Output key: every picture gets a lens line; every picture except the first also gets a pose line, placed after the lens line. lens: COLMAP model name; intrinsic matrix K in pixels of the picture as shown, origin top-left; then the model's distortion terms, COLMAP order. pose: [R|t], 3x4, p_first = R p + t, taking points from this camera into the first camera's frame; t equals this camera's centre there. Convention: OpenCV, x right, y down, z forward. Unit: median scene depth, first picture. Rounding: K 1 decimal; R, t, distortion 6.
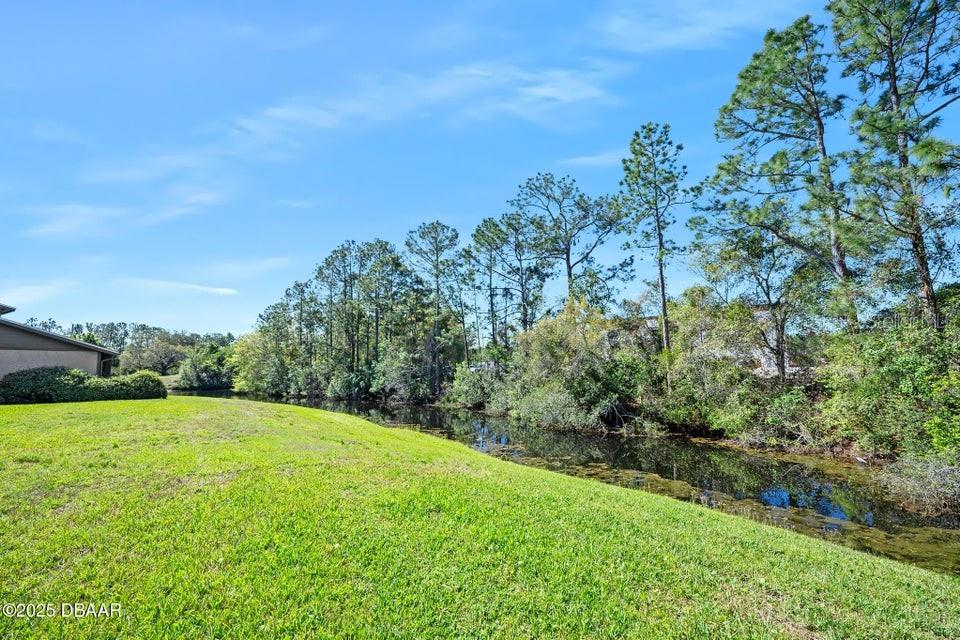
lens RADIAL K [[394.0, 0, 484.2], [0, 394.0, 327.5], [0, 0, 1]] dist [-0.002594, 0.001442]
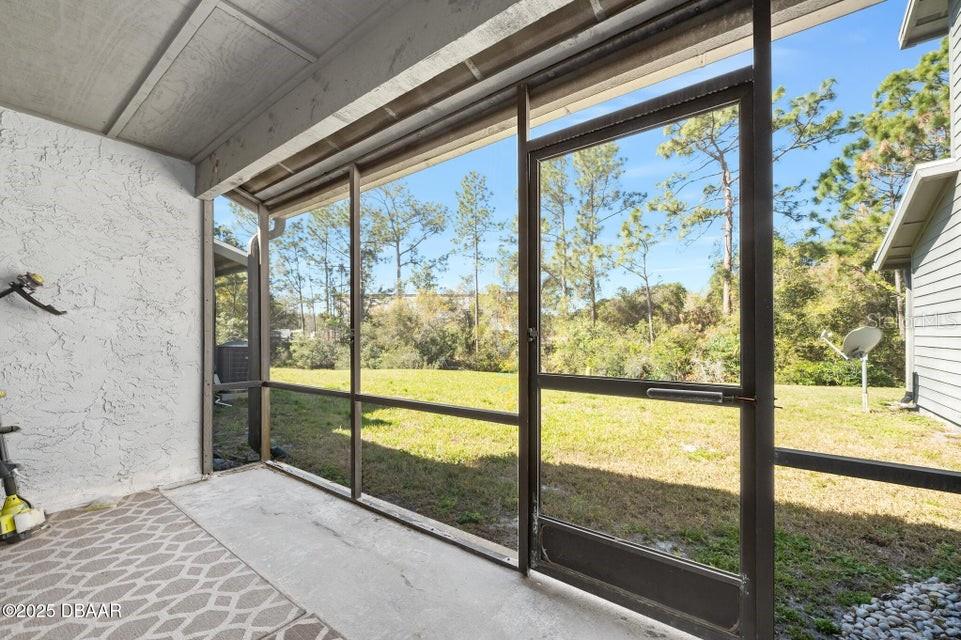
lens RADIAL K [[394.4, 0, 480.5], [0, 394.4, 336.4], [0, 0, 1]] dist [-0.002594, 0.001442]
pose [[0.852853, 0.007971, 0.522090, -0.334390], [-0.063940, 0.993953, 0.089273, -0.038963], [-0.518221, -0.109519, 0.848205, -0.336656]]
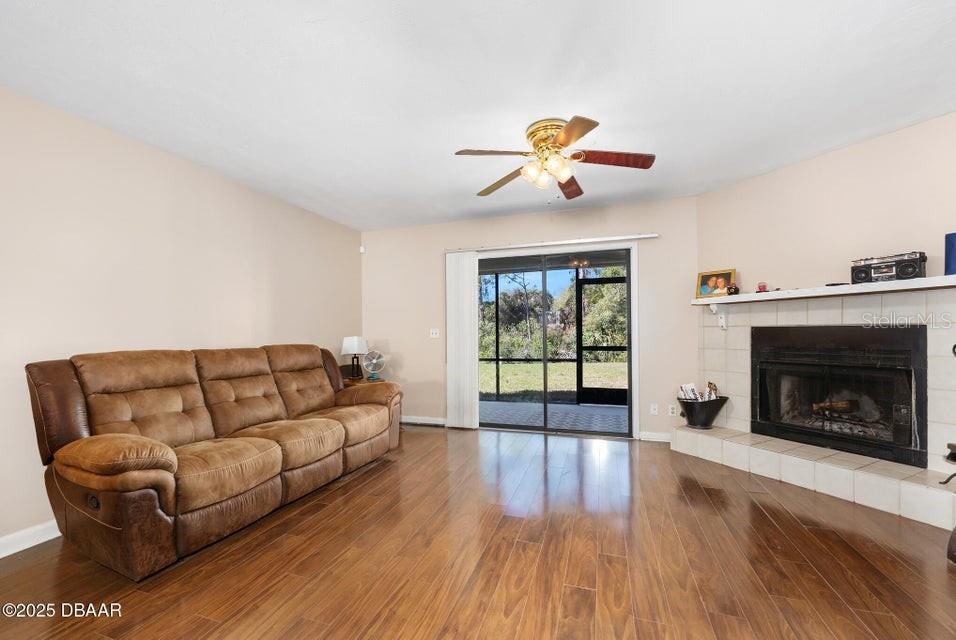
lens RADIAL K [[392.3, 0, 469.3], [0, 392.3, 334.0], [0, 0, 1]] dist [-0.002594, 0.001442]
pose [[0.654799, 0.002180, 0.755800, -3.936727], [-0.081586, 0.994357, 0.067815, -0.151492], [-0.751386, -0.106067, 0.651282, -1.328040]]
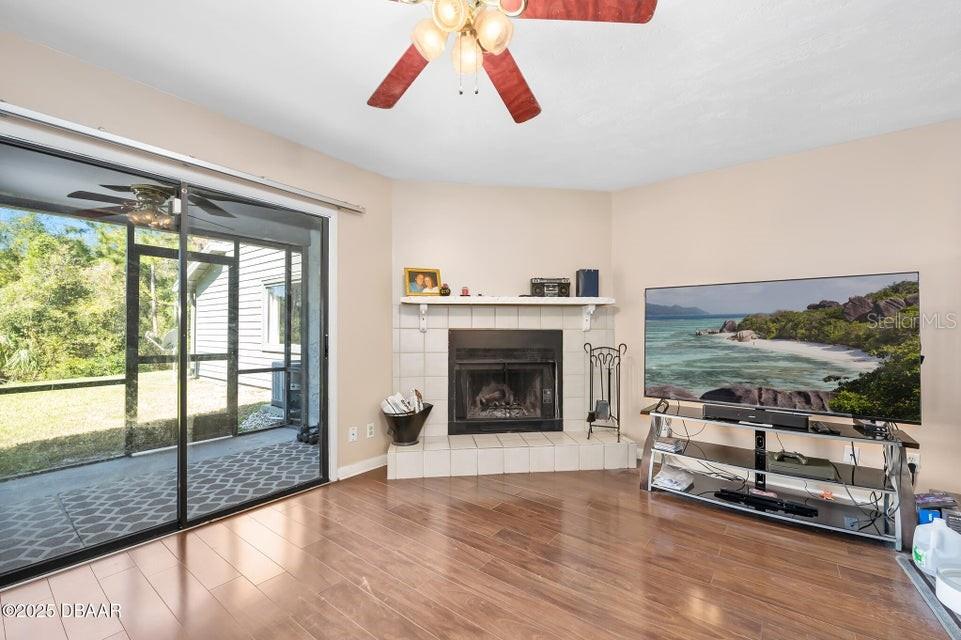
lens RADIAL K [[394.4, 0, 477.0], [0, 394.4, 327.1], [0, 0, 1]] dist [-0.002594, 0.001442]
pose [[-0.496546, 0.021825, 0.867736, -3.171011], [-0.092216, 0.992700, -0.077737, -0.009787], [-0.863098, -0.118619, -0.490909, 0.029995]]
